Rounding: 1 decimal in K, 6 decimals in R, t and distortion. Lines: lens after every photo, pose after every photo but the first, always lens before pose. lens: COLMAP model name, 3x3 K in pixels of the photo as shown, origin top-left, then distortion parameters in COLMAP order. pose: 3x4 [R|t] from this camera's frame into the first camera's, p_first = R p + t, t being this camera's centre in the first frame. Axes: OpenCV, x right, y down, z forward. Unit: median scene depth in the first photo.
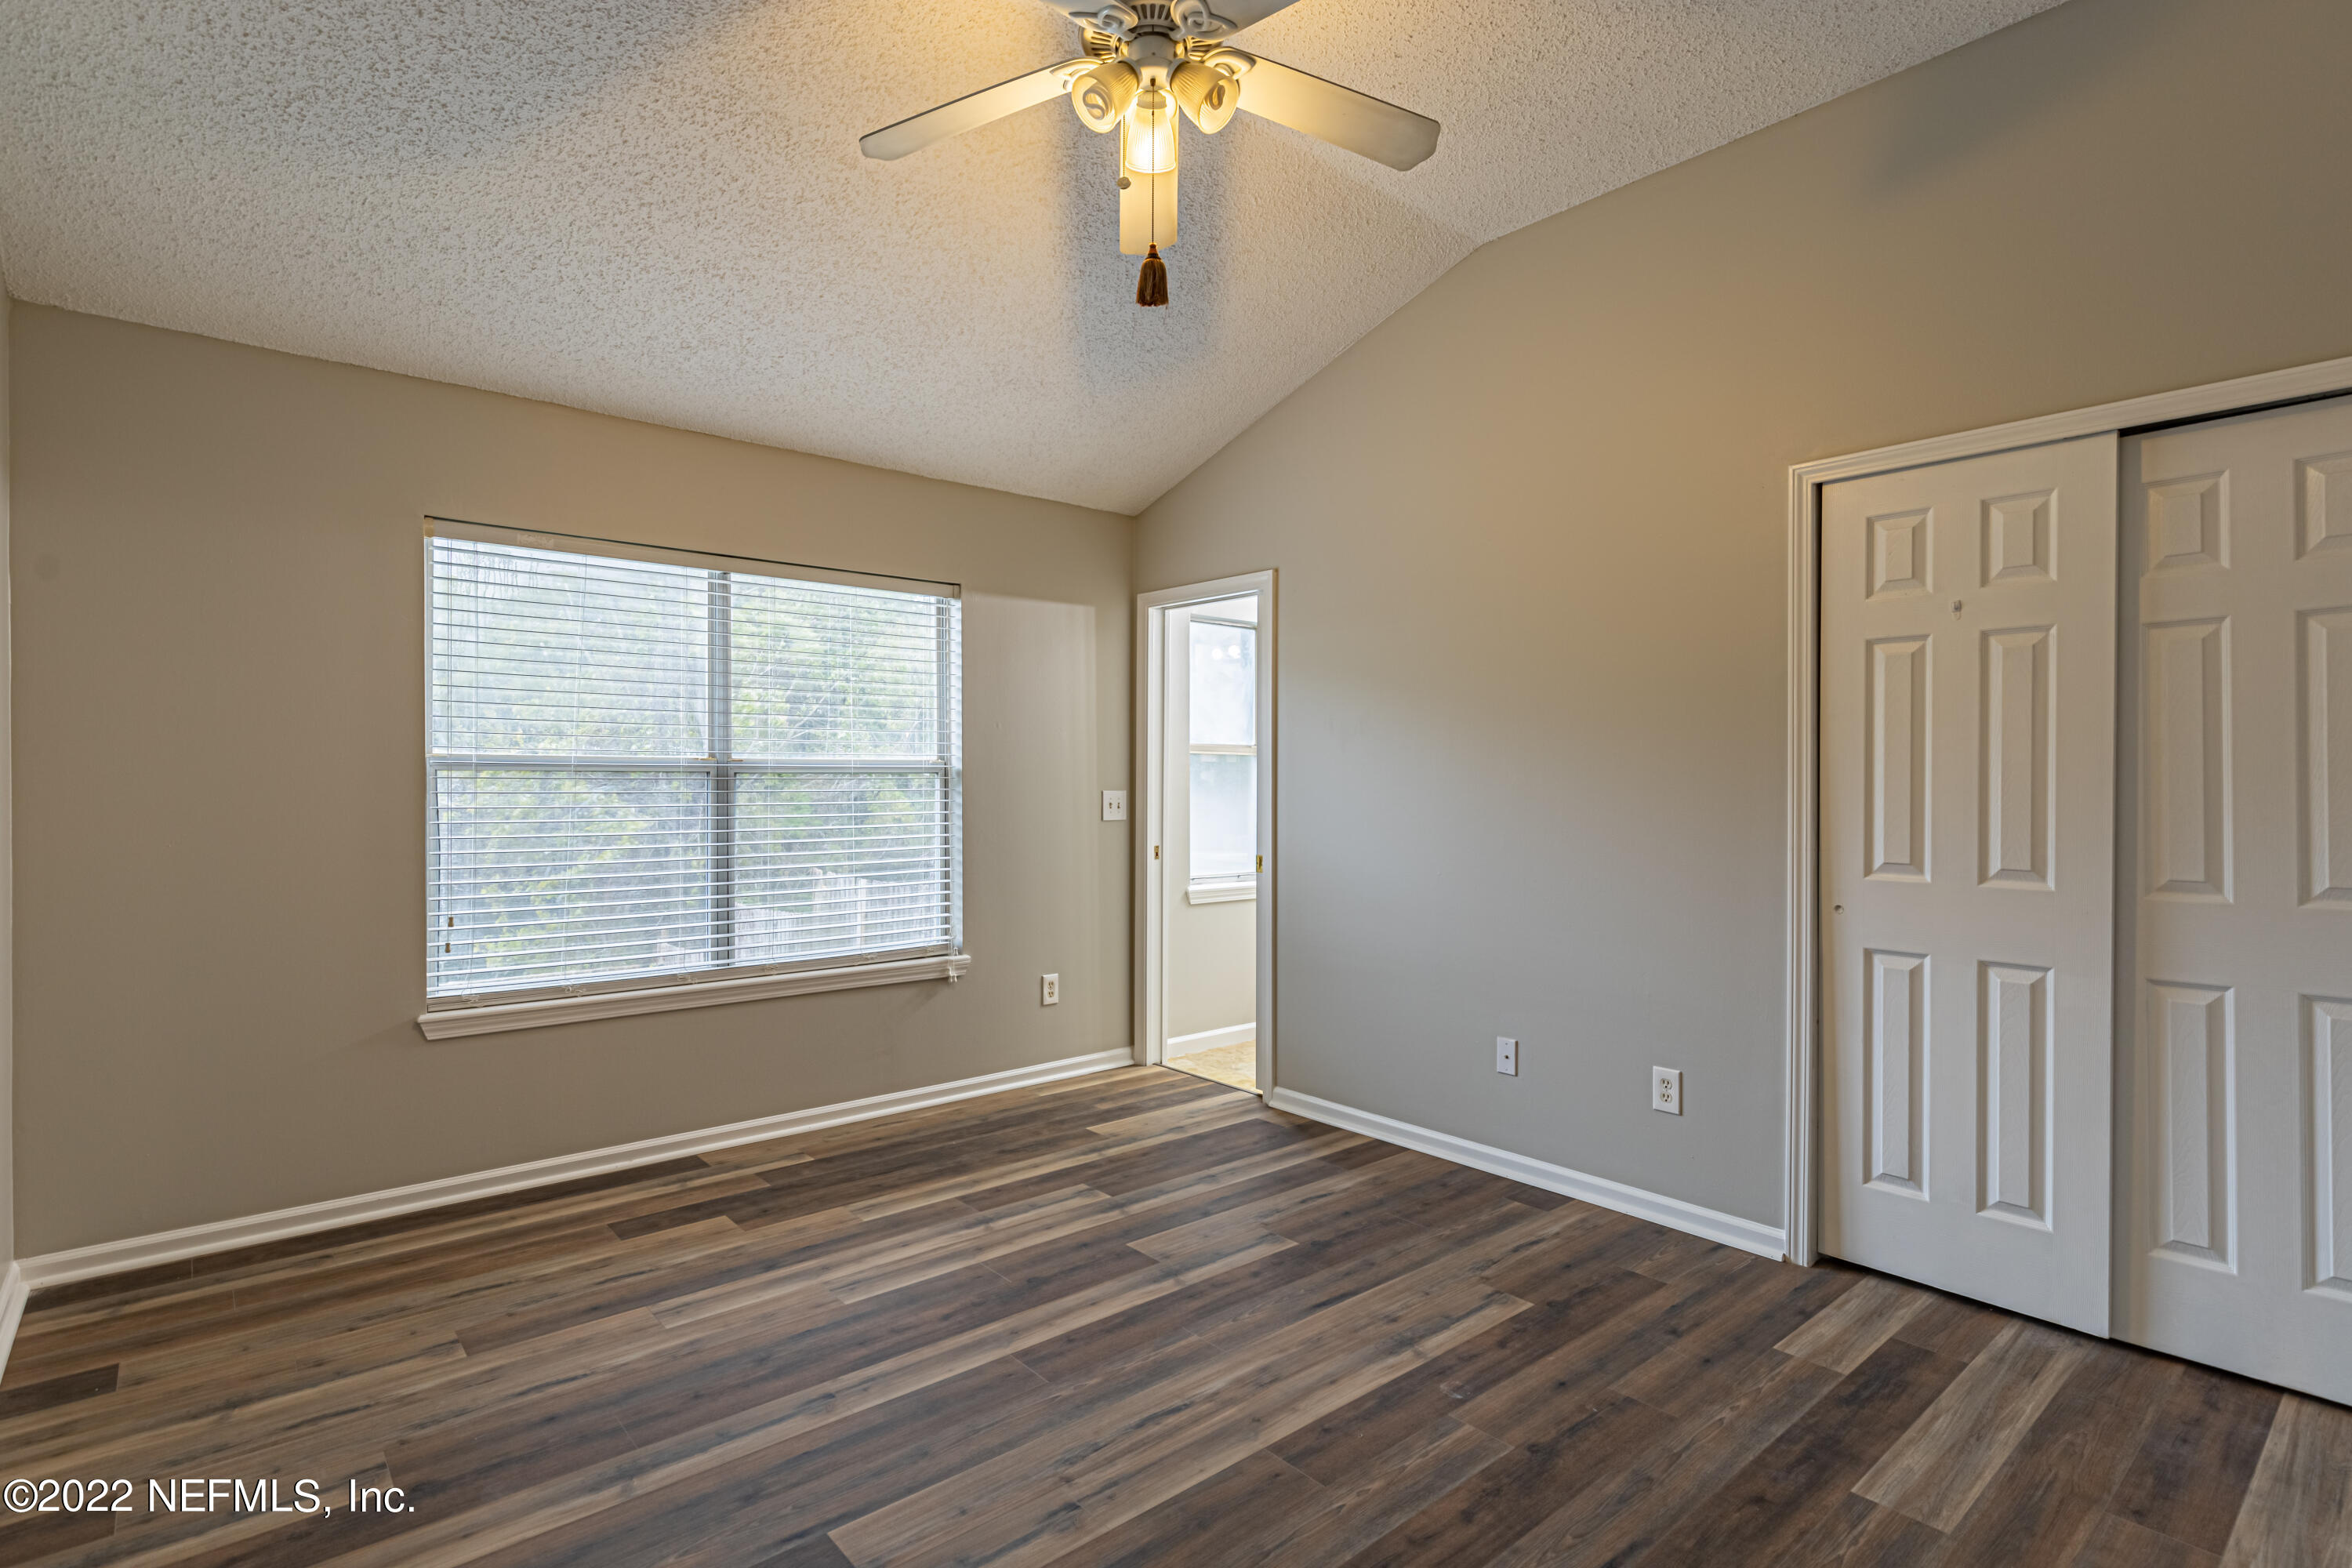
lens RADIAL K [[1158.6, 0, 1176.0], [0, 1158.6, 784.0], [0, 0, 1]] dist [0.003335, 0.000498]
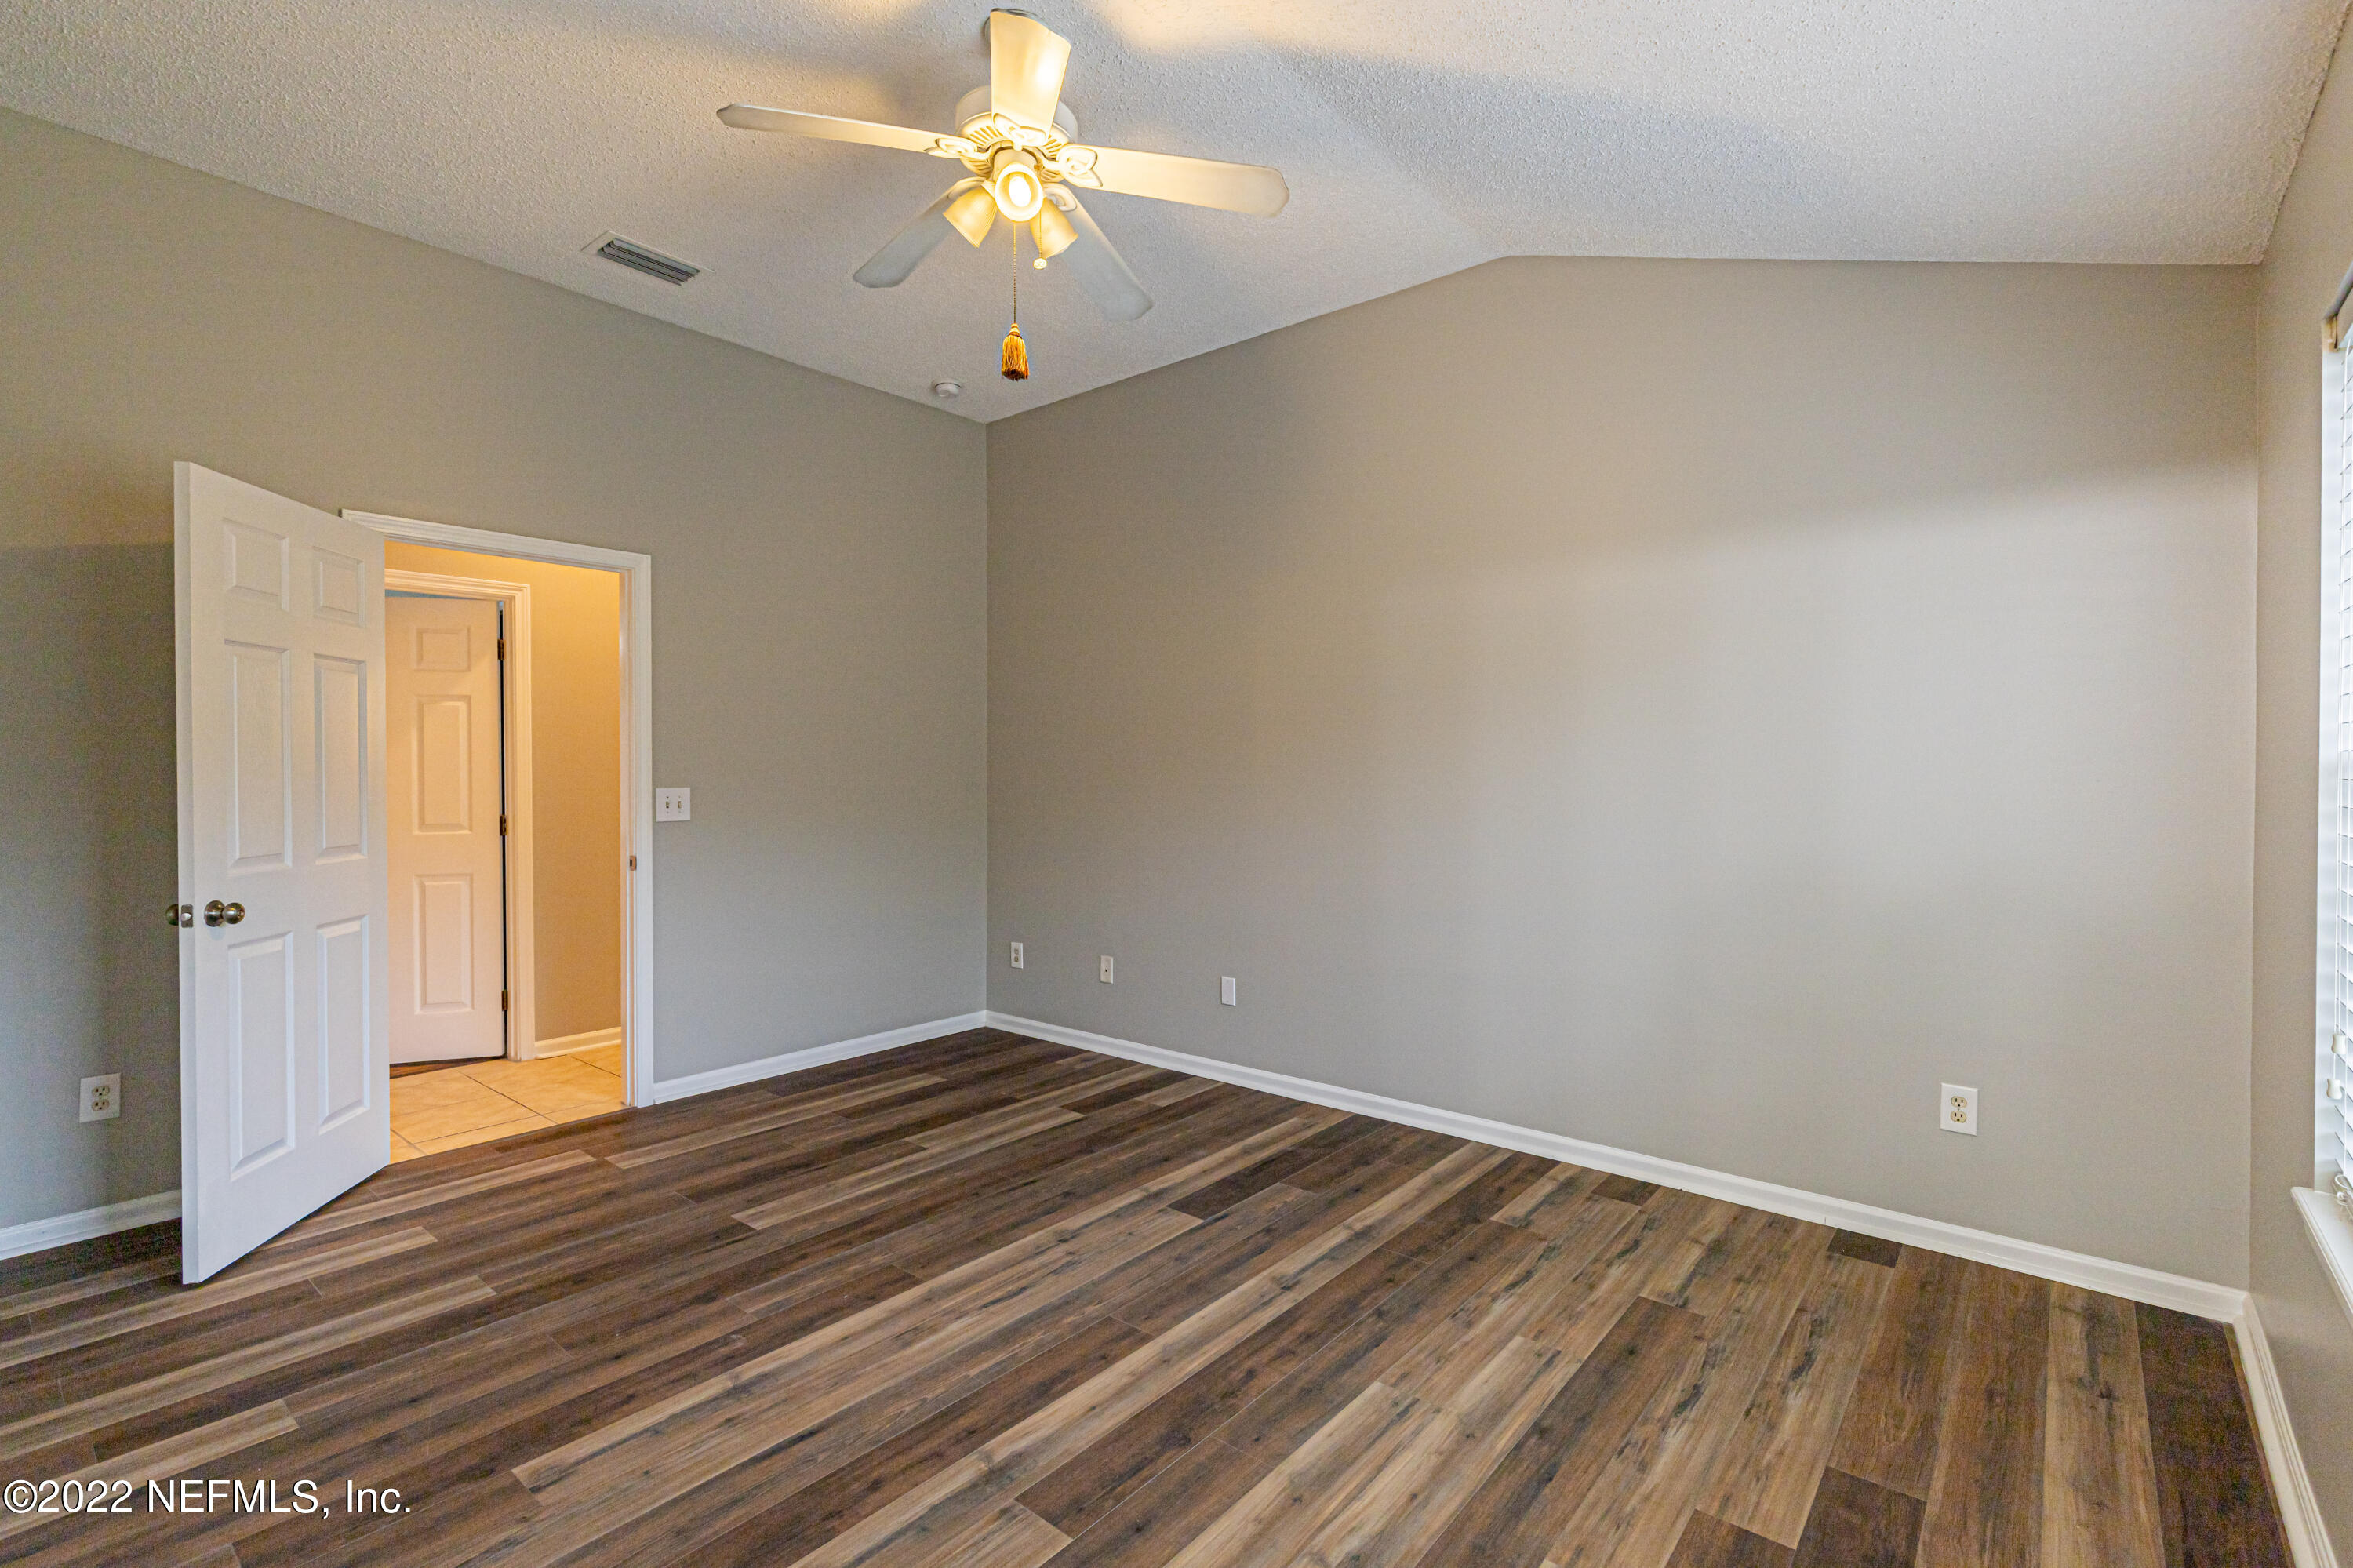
lens RADIAL K [[1053.0, 0, 1176.5], [0, 1053.0, 784.0], [0, 0, 1]] dist [0.009249, -0.003322]
pose [[-0.986968, 0.000358, -0.160919, -0.007993], [-0.001933, 0.999899, 0.014085, -0.009487], [0.160908, 0.014212, -0.986867, 1.596505]]
